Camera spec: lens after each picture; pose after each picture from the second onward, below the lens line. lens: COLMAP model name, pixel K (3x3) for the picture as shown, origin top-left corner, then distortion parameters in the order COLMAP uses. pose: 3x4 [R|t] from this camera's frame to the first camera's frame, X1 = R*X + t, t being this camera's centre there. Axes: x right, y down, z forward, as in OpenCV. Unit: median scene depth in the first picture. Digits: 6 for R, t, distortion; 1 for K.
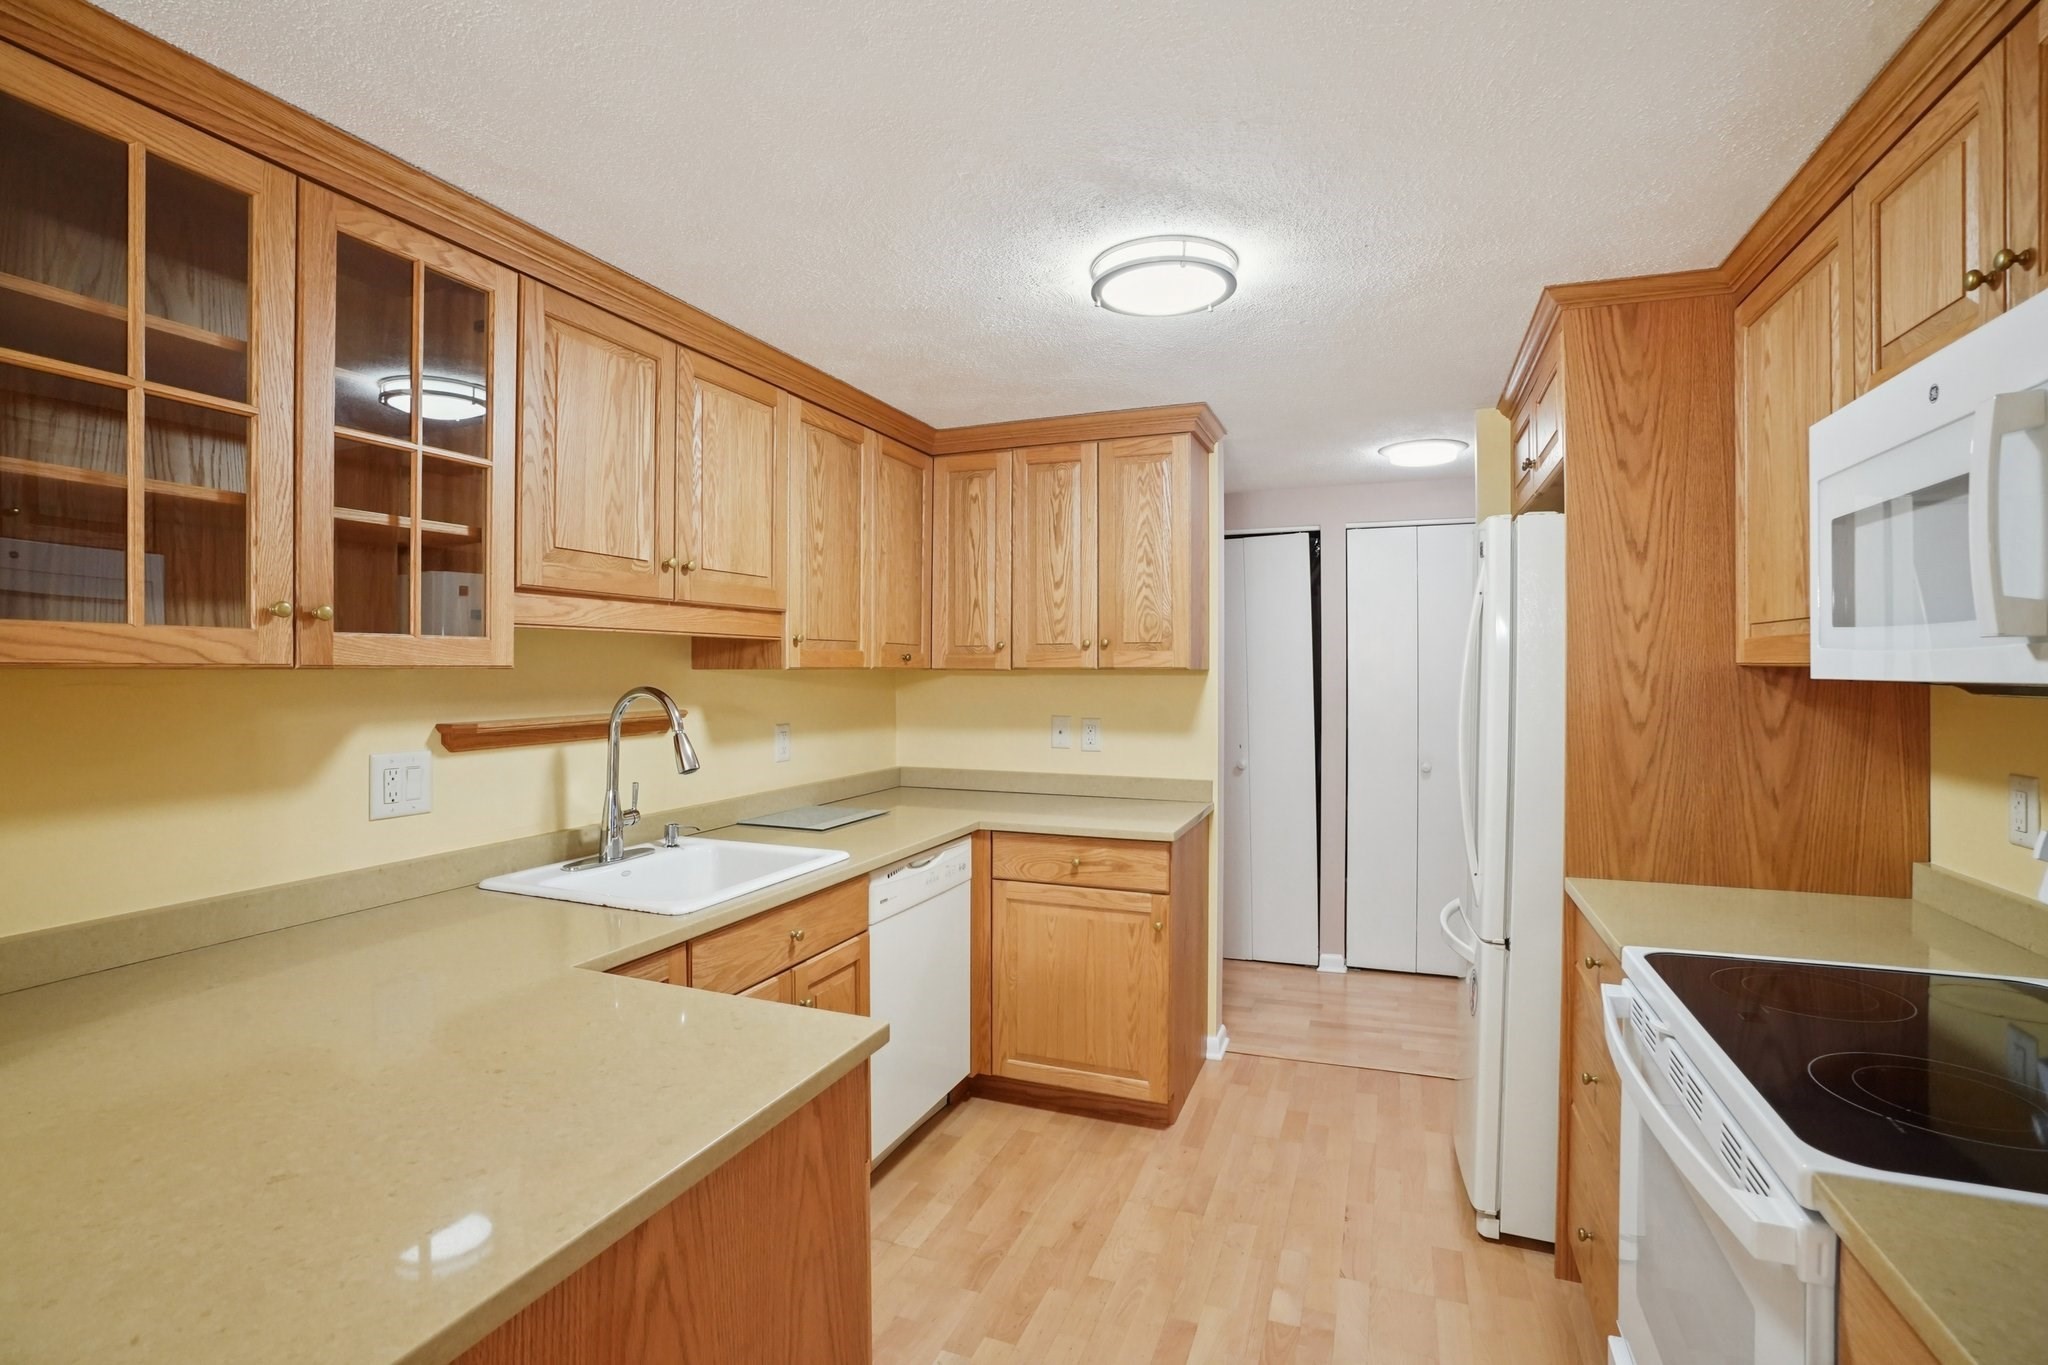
lens RADIAL K [[951.5, 0, 1018.7], [0, 951.5, 682.5], [0, 0, 1]] dist [-0.046085, 0.008330]
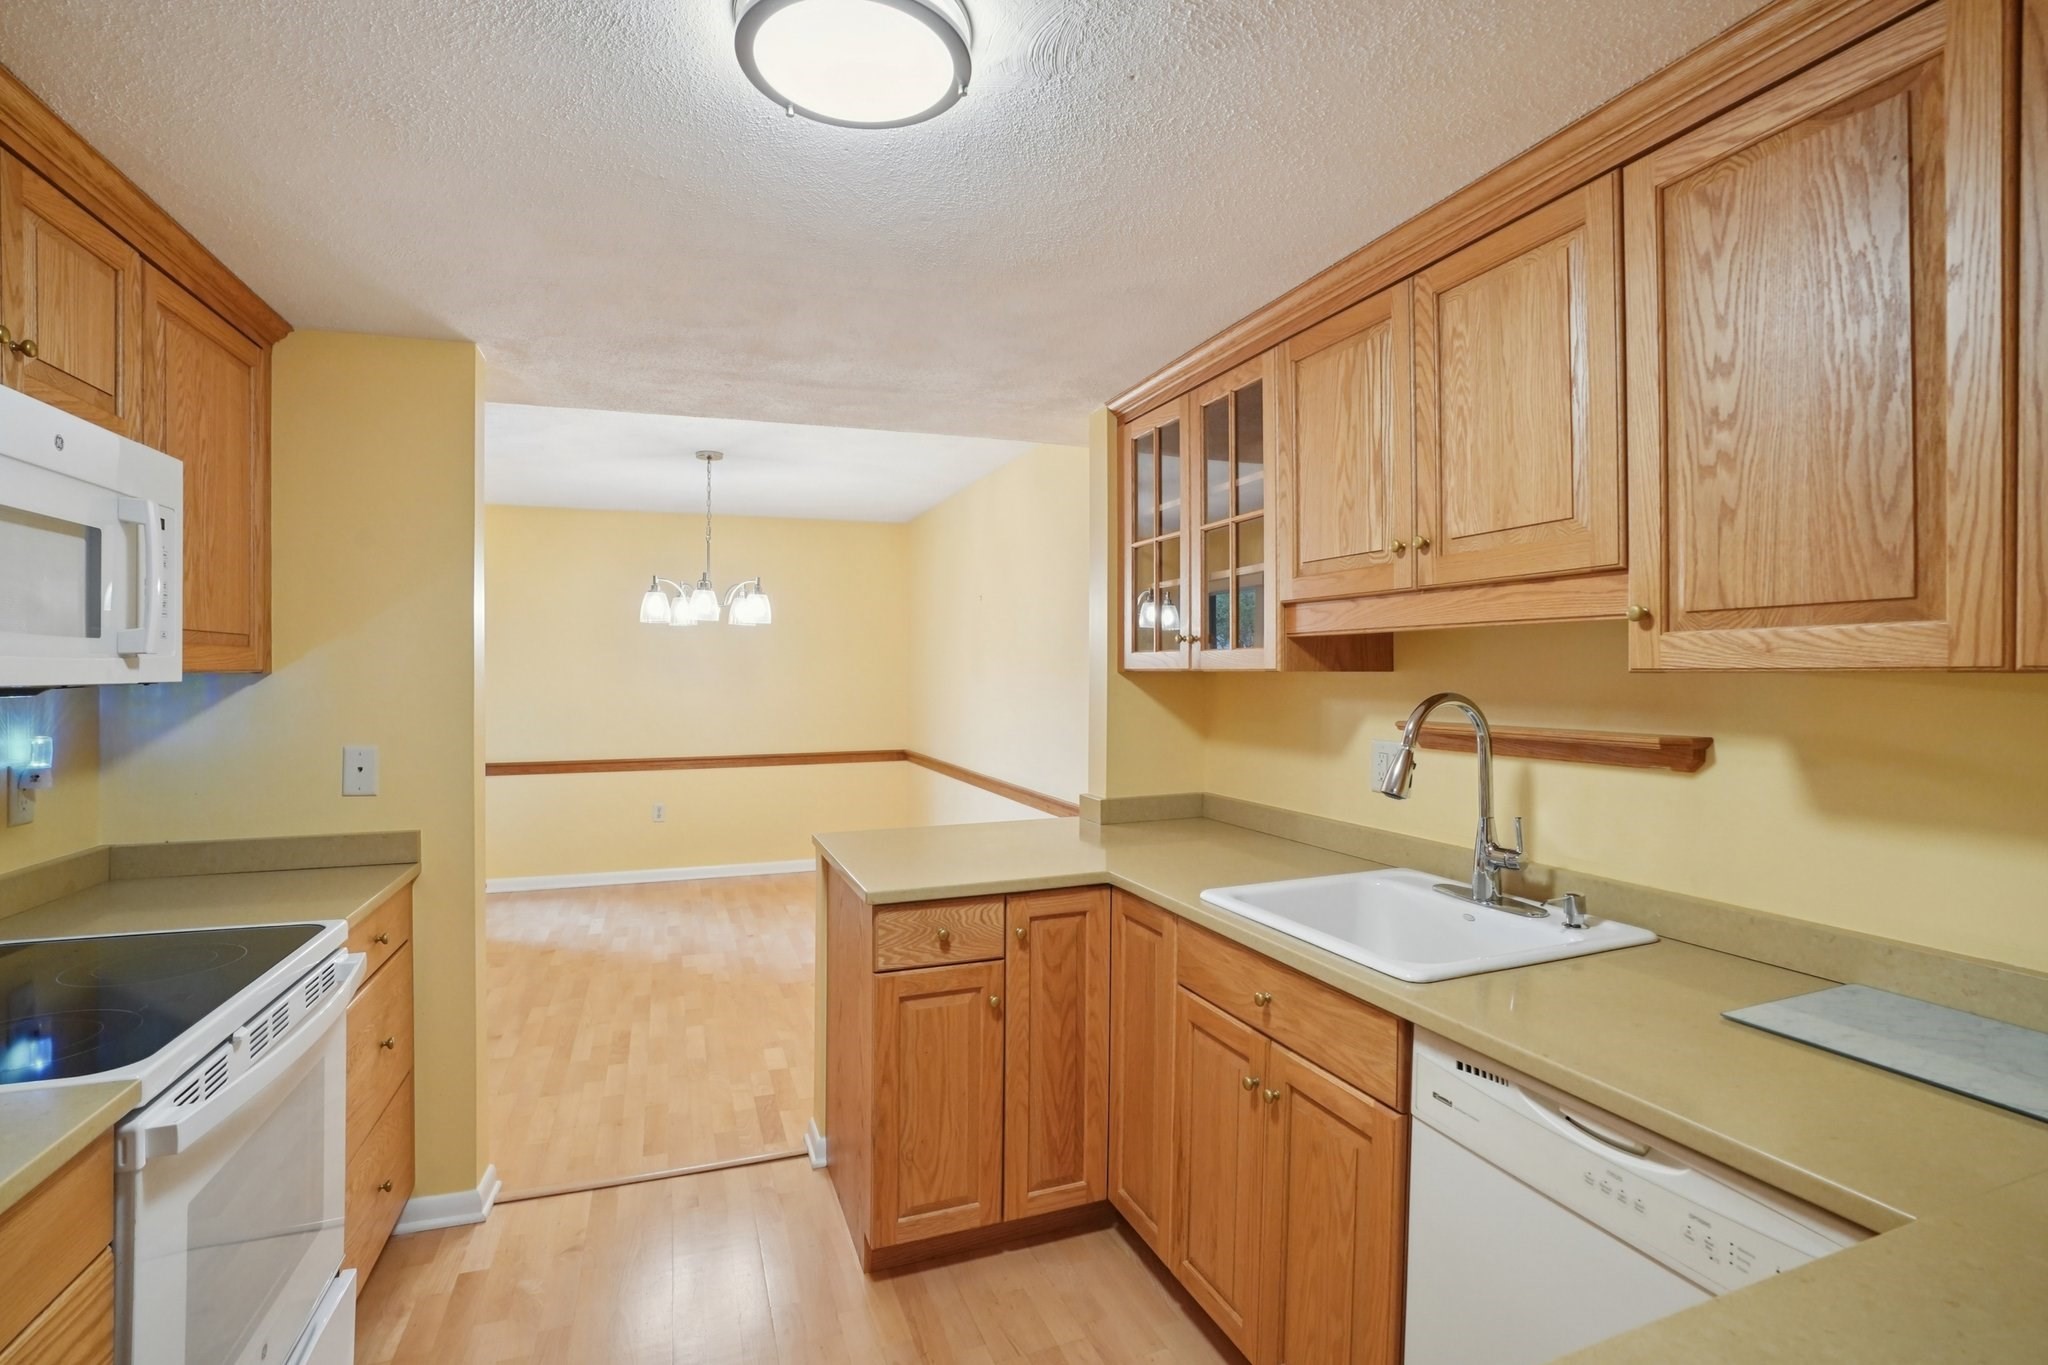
lens RADIAL K [[951.5, 0, 1025.6], [0, 951.5, 675.7], [0, 0, 1]] dist [-0.046085, 0.008330]
pose [[-0.732070, 0.003032, -0.681222, 0.334954], [-0.010164, 0.999830, 0.015373, -0.015024], [0.681153, 0.018178, -0.731915, 1.037793]]
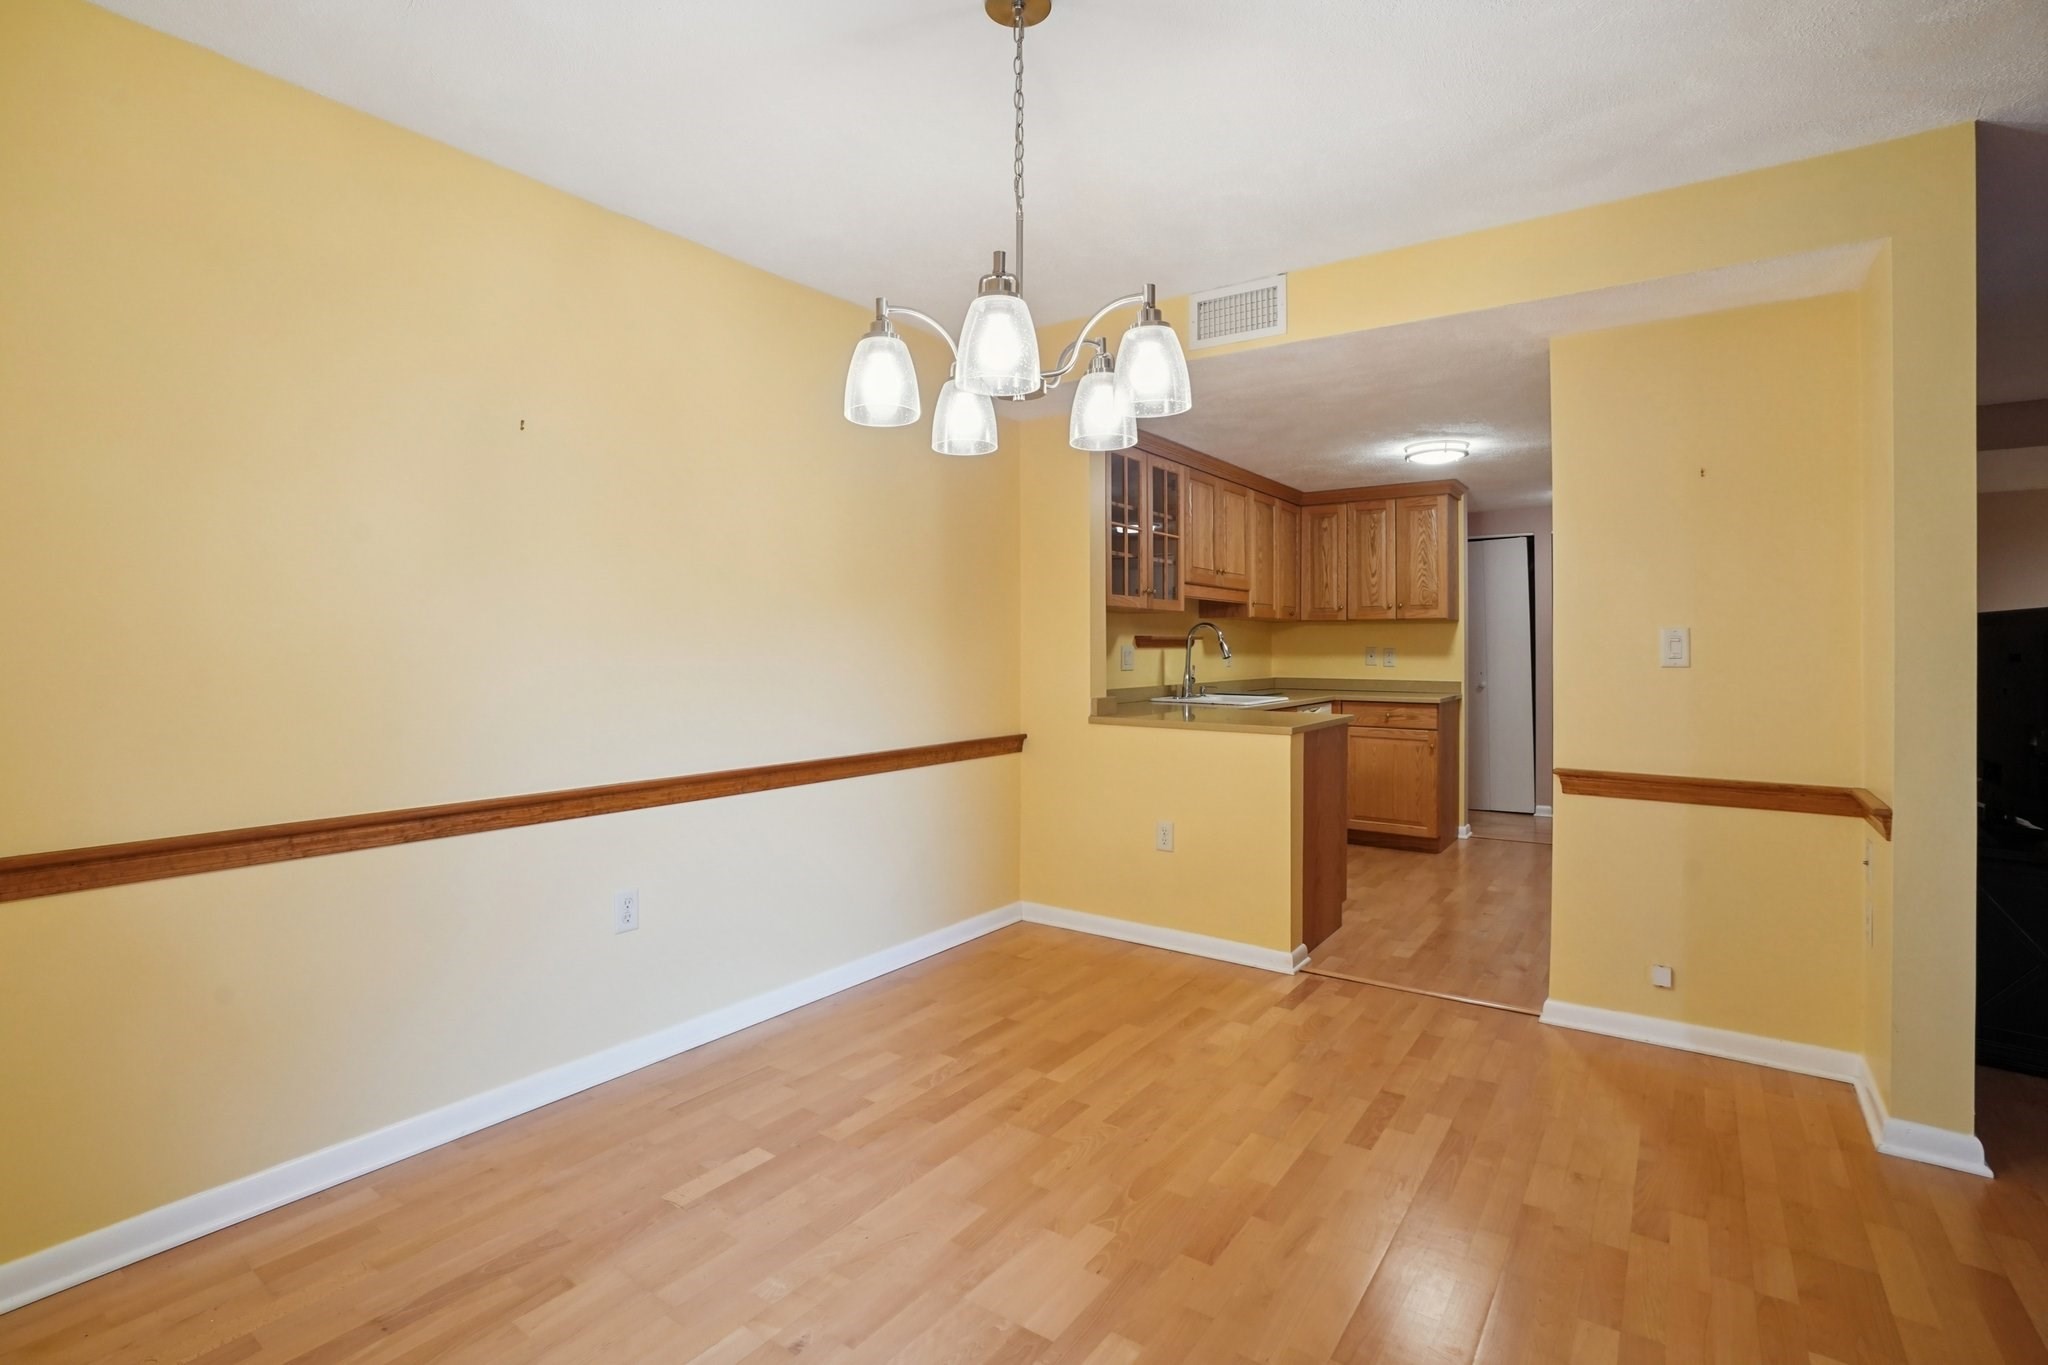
lens RADIAL K [[951.5, 0, 1046.3], [0, 951.5, 638.7], [0, 0, 1]] dist [-0.046085, 0.008330]
pose [[0.976090, -0.000084, -0.217368, -0.204163], [-0.004943, 0.999733, -0.022582, 0.076299], [0.217311, 0.023117, 0.975829, -1.072414]]
